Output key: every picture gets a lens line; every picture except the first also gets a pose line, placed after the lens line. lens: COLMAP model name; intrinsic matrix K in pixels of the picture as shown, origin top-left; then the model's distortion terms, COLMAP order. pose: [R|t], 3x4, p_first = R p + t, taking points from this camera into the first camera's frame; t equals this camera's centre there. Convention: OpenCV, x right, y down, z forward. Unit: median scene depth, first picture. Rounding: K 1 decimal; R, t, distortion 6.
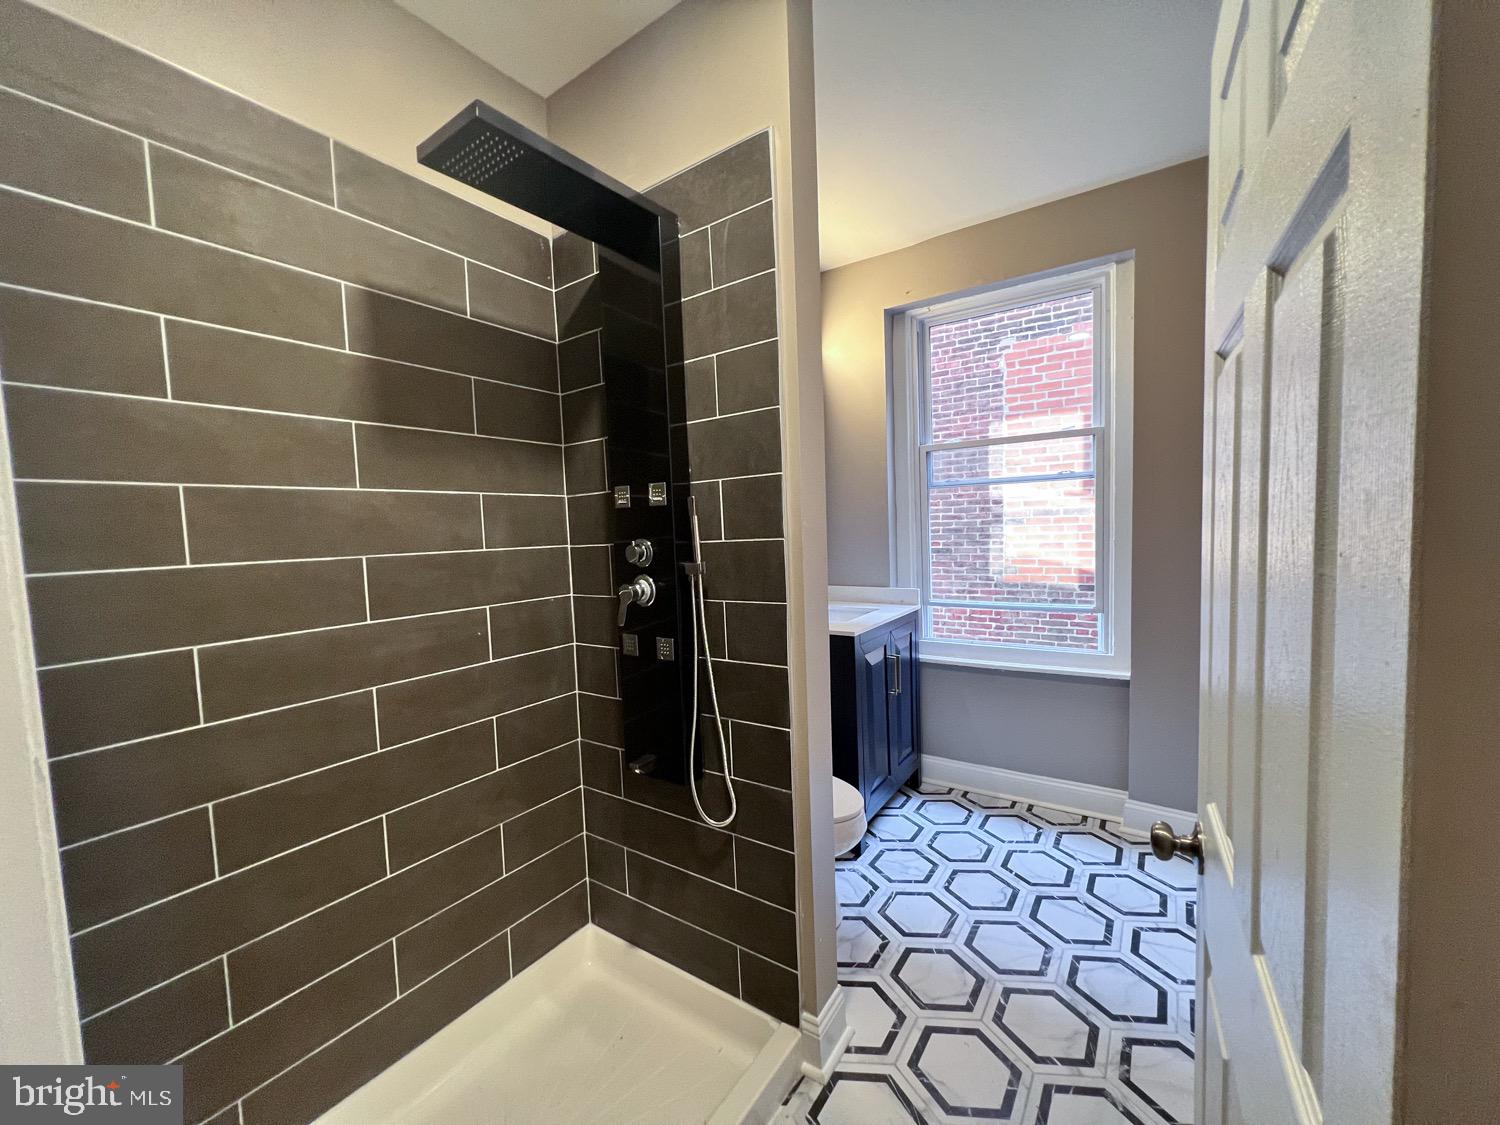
lens RADIAL K [[601.1, 0, 756.2], [0, 601.1, 565.5], [0, 0, 1]] dist [-0.006445, -0.000089]
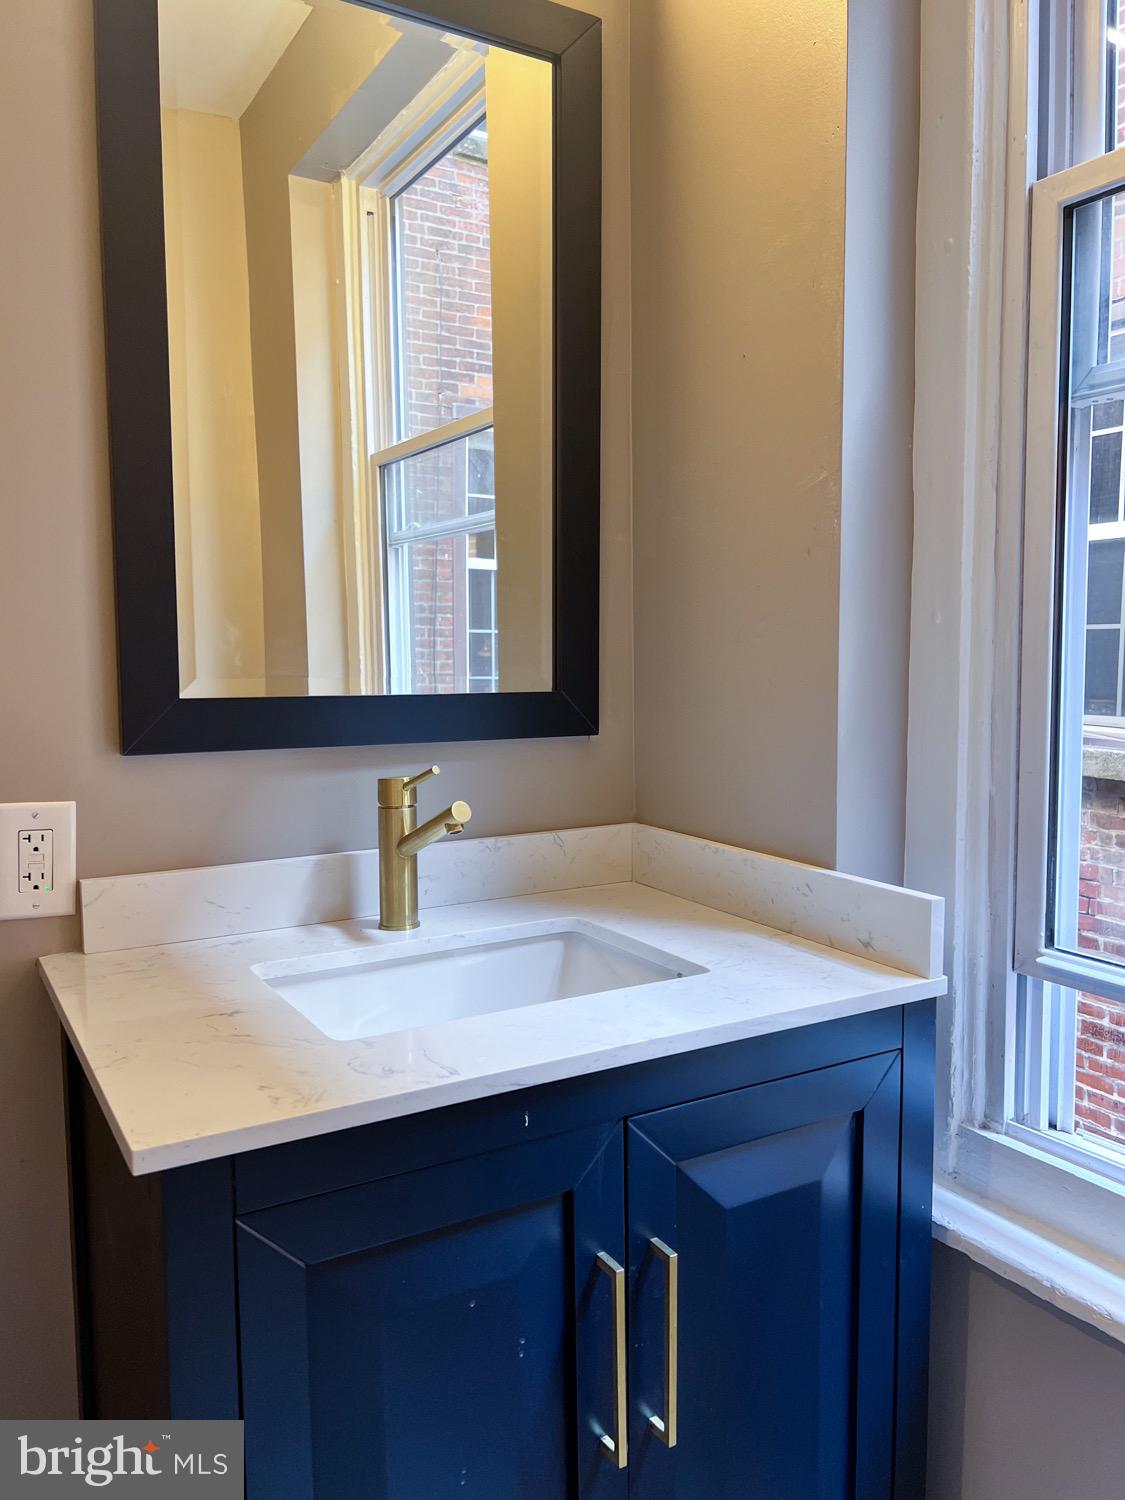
lens RADIAL K [[1133.9, 0, 559.1], [0, 1133.9, 775.1], [0, 0, 1]] dist [0.070223, -0.103662]
pose [[0.903404, 0.077870, -0.421660, 0.199818], [-0.060885, 0.996704, 0.053620, -0.009210], [0.424445, -0.022767, 0.905167, 0.381062]]
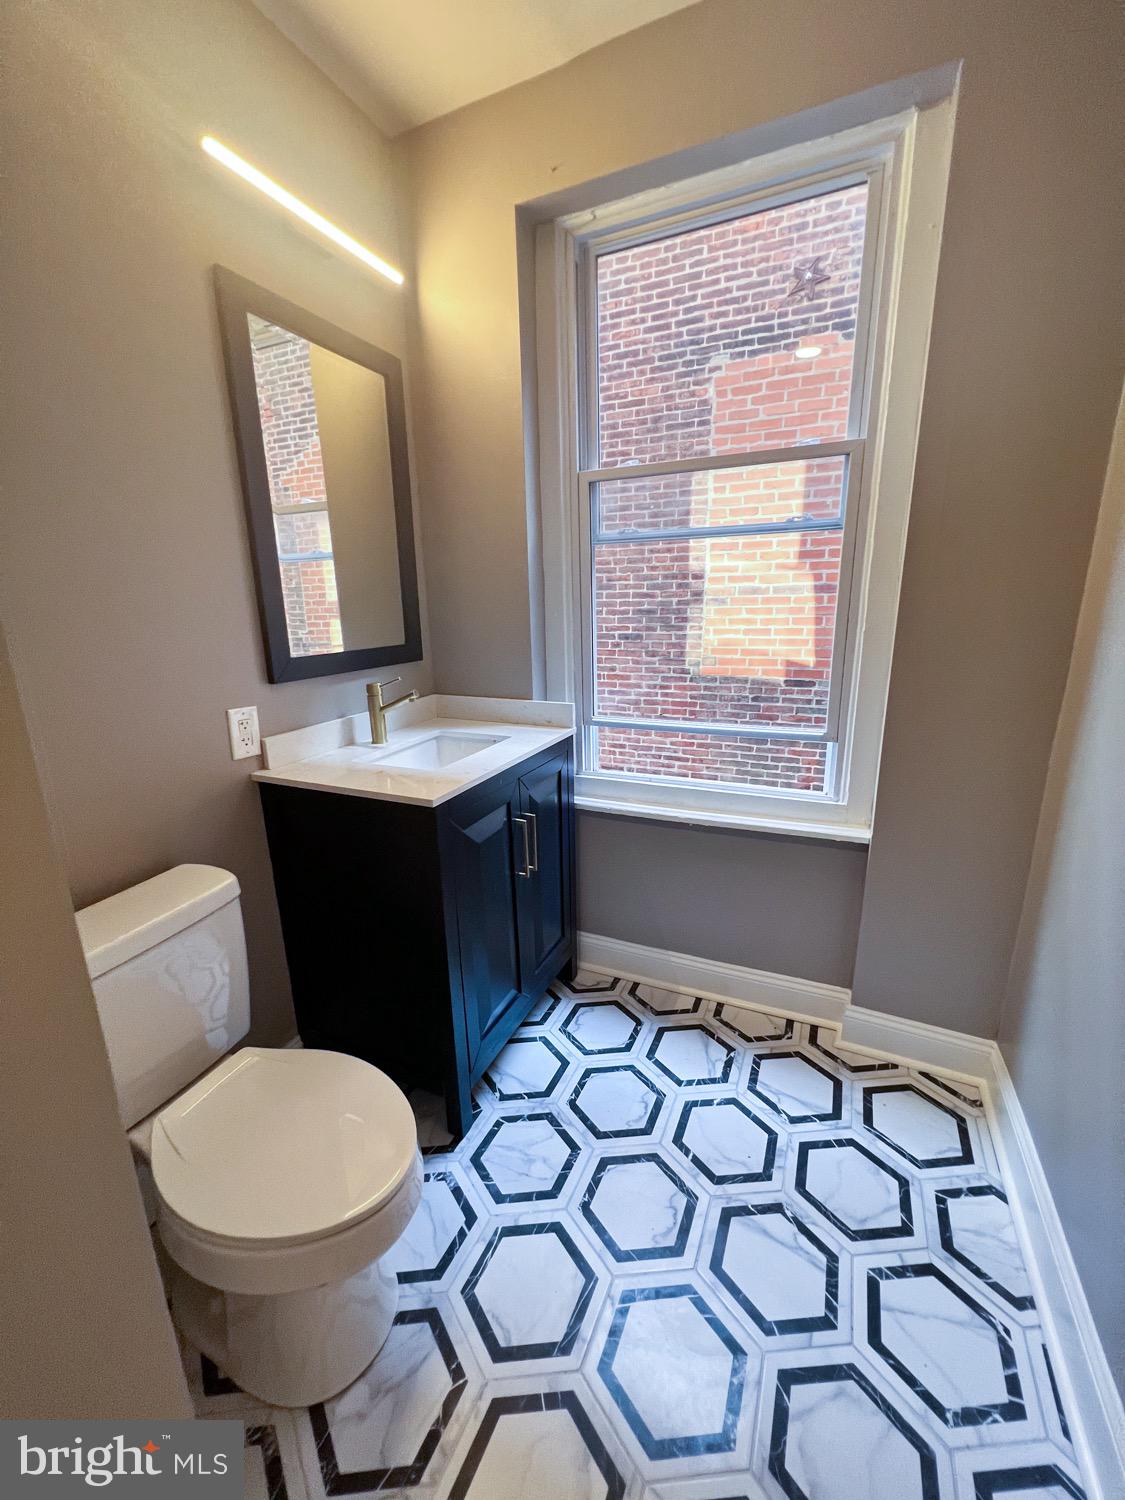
lens RADIAL K [[603.5, 0, 566.3], [0, 603.5, 757.4], [0, 0, 1]] dist [-0.001741, 0.000107]
pose [[0.985607, -0.028116, 0.166696, 0.096219], [-0.002492, 0.983548, 0.180627, -0.013838], [-0.169032, -0.178443, 0.969323, 0.224492]]
